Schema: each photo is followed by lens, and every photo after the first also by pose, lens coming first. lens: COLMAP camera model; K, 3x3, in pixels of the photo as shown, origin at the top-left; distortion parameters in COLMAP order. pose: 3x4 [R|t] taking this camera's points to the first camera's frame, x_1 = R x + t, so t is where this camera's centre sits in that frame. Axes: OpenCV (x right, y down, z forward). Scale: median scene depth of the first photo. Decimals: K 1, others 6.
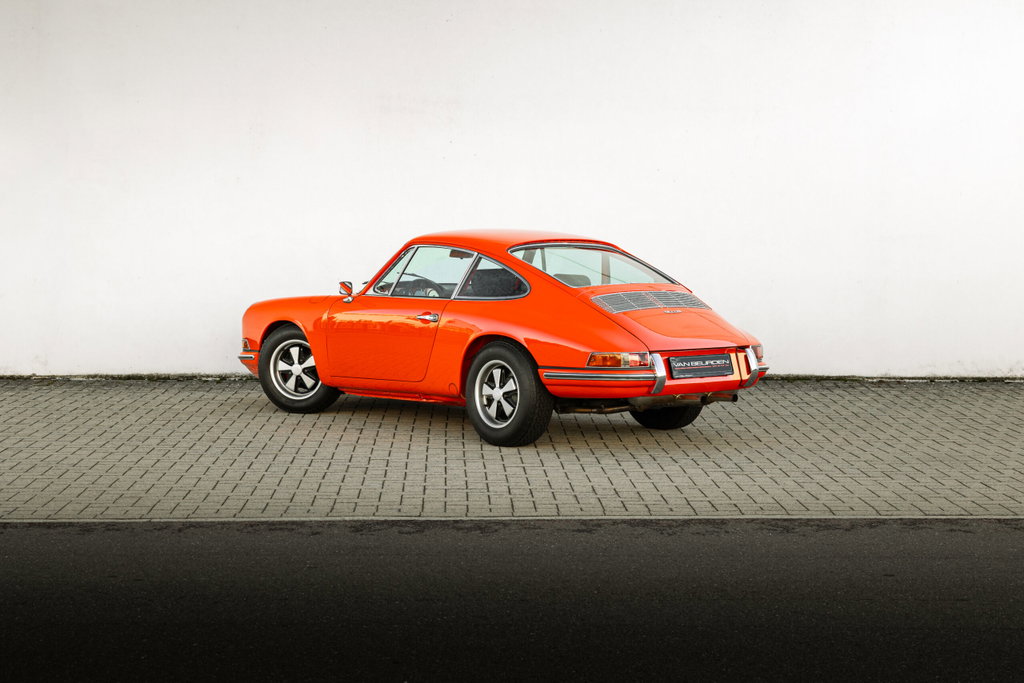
lens RADIAL K [[2016.9, 0, 511.6], [0, 2016.9, 340.5], [0, 0, 1]] dist [0.005439, 0.047545]
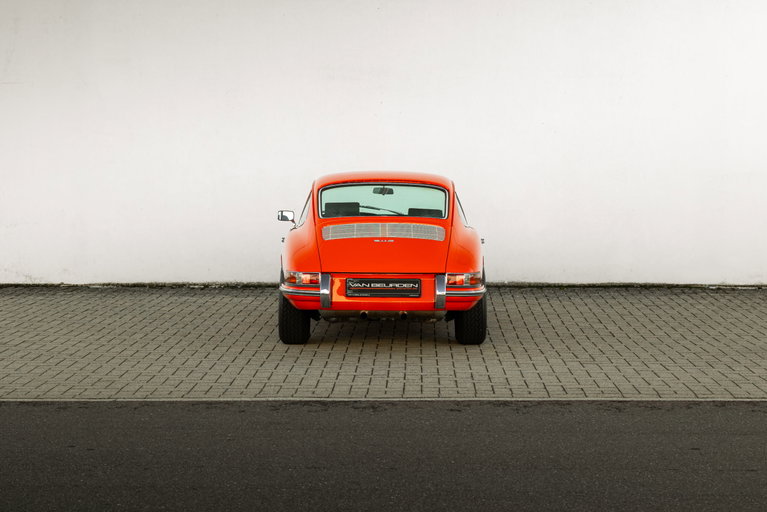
lens RADIAL K [[1510.7, 0, 383.2], [0, 1510.7, 255.2], [0, 0, 1]] dist [0.005439, 0.047545]
pose [[0.998498, -0.001022, -0.054779, 0.037145], [0.001026, 0.999999, 0.000049, -0.001616], [0.054779, -0.000105, 0.998499, 0.053526]]
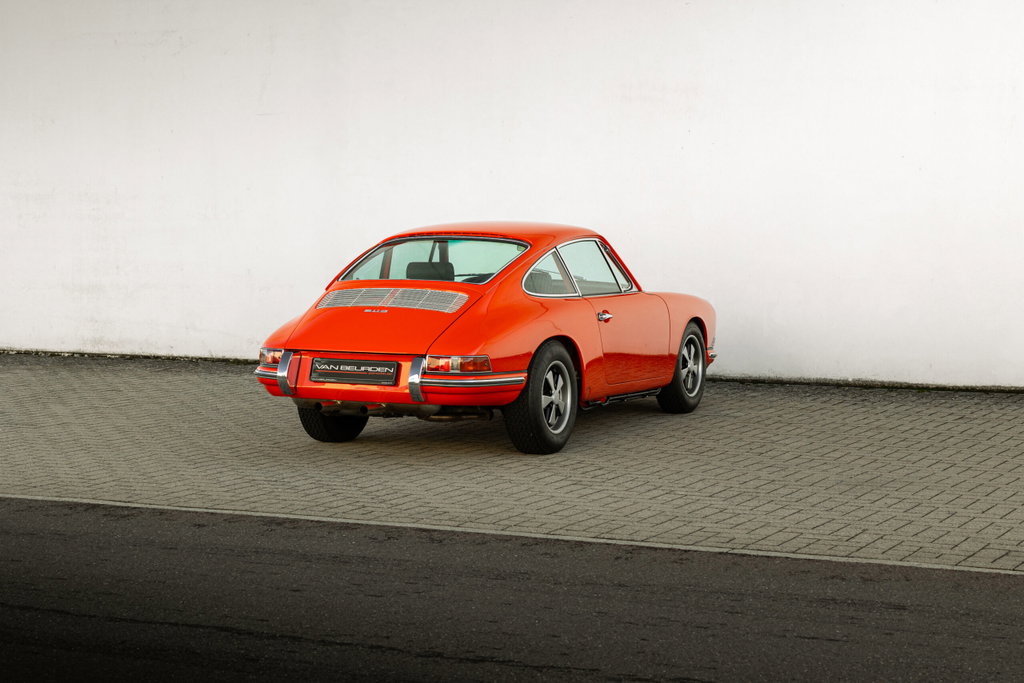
lens RADIAL K [[2016.9, 0, 511.6], [0, 2016.9, 340.5], [0, 0, 1]] dist [0.005439, 0.047545]
pose [[0.881334, 0.025977, -0.471780, 0.541585], [-0.026736, 0.999630, 0.005096, -0.003213], [0.471737, 0.008122, 0.881702, 0.187926]]
